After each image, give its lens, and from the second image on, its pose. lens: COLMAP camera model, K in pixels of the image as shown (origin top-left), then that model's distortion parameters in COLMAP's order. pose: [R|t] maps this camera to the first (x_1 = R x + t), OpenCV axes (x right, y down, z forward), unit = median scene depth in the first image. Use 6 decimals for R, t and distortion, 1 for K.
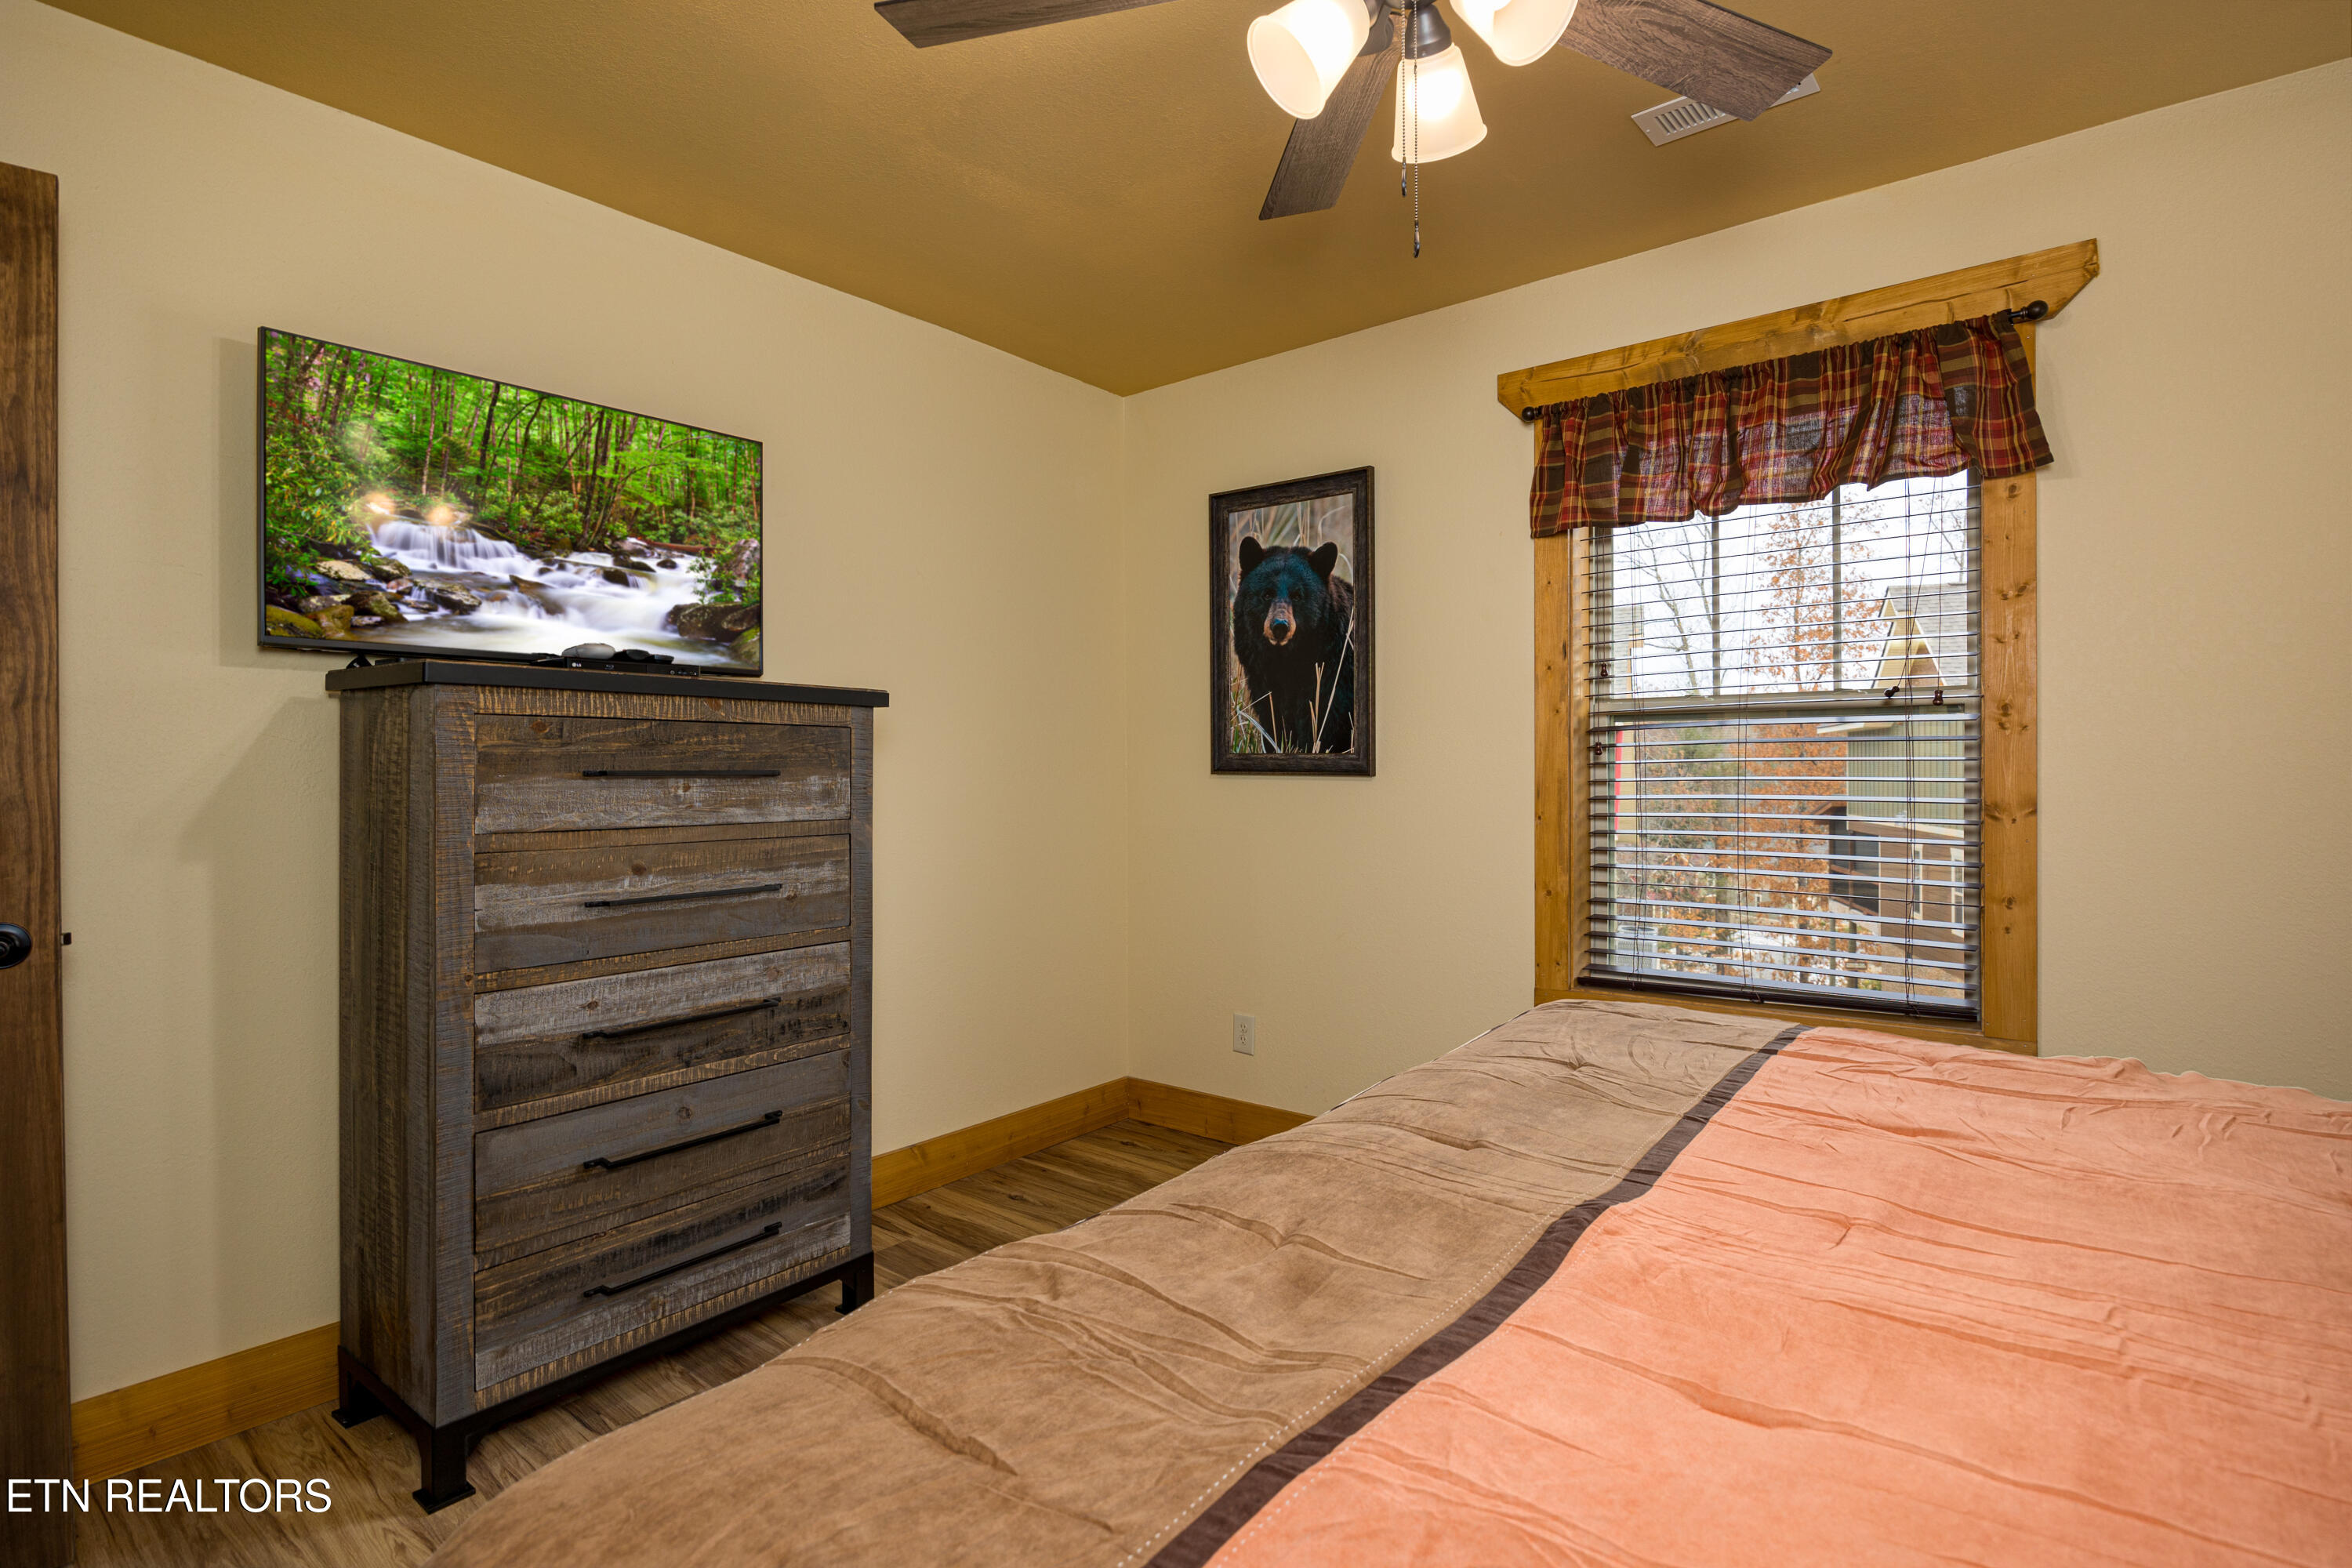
lens RADIAL K [[1152.7, 0, 1178.3], [0, 1152.7, 784.9], [0, 0, 1]] dist [-0.018405, 0.001231]
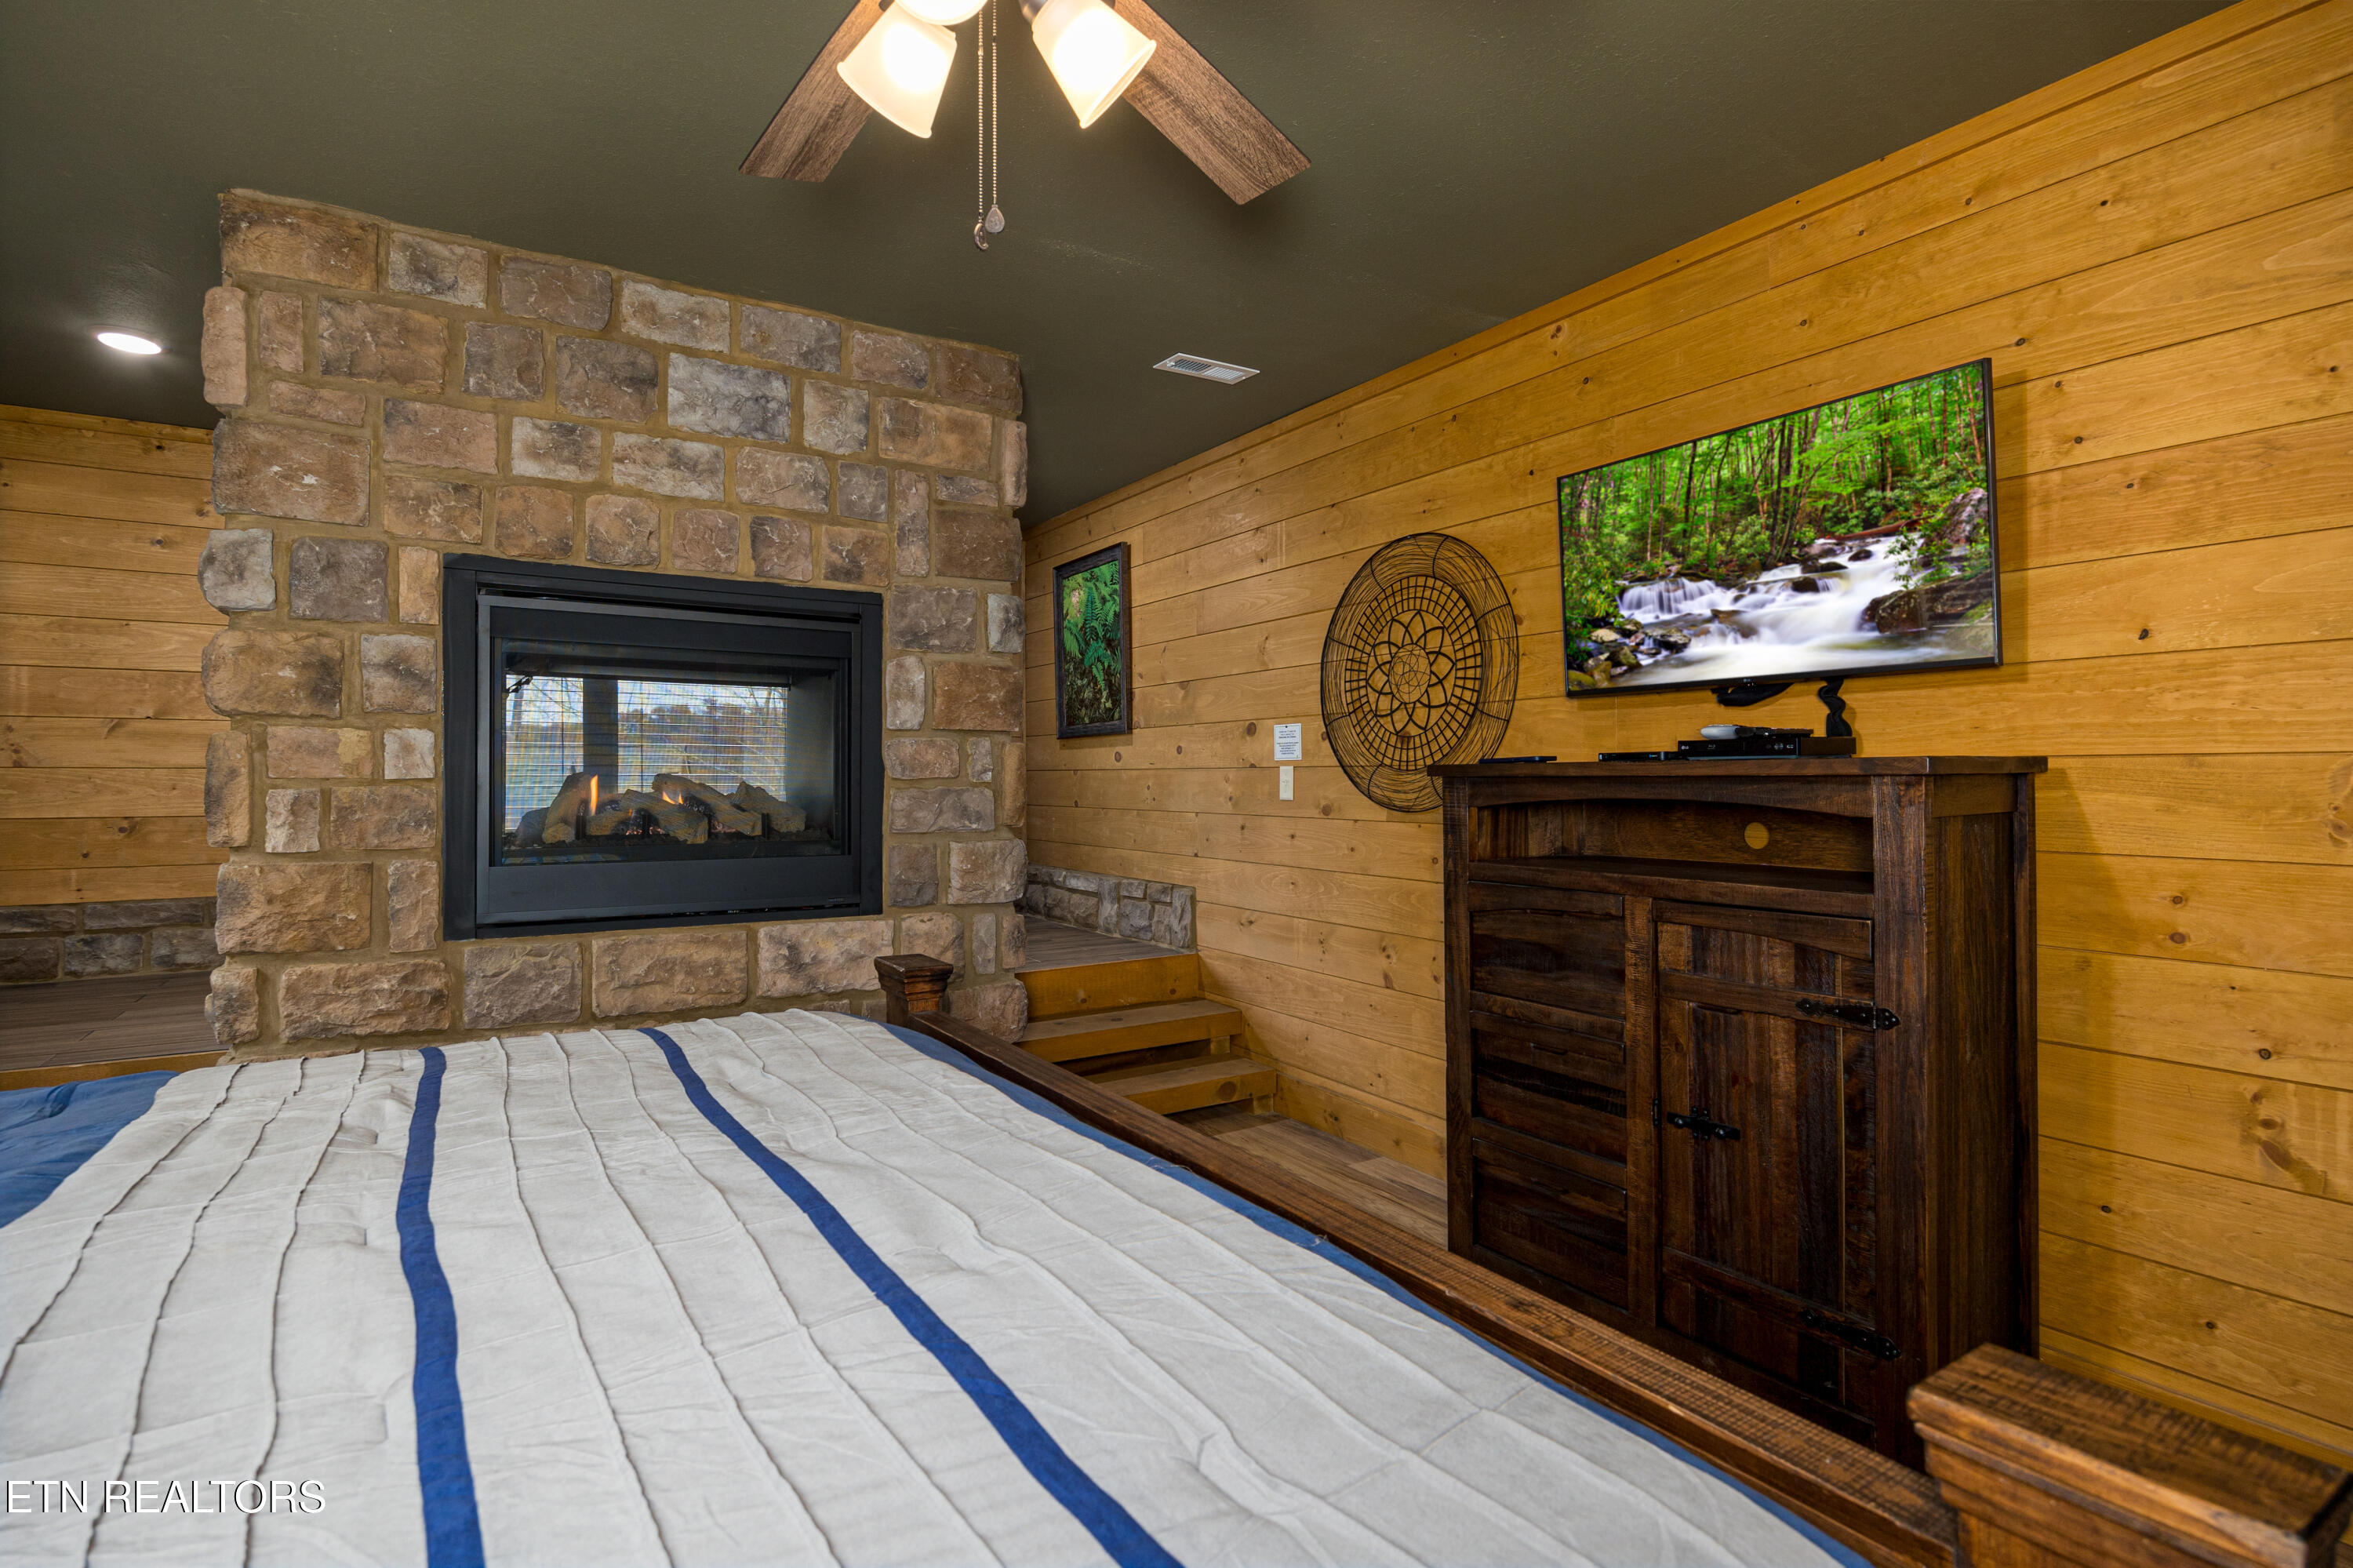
lens RADIAL K [[1146.7, 0, 1171.0], [0, 1146.7, 742.3], [0, 0, 1]] dist [-0.000429, 0.000094]
pose [[-0.333864, -0.014345, -0.942512, 0.628424], [0.005075, 0.999842, -0.017016, -0.039929], [0.942607, -0.010464, -0.333739, 0.882172]]
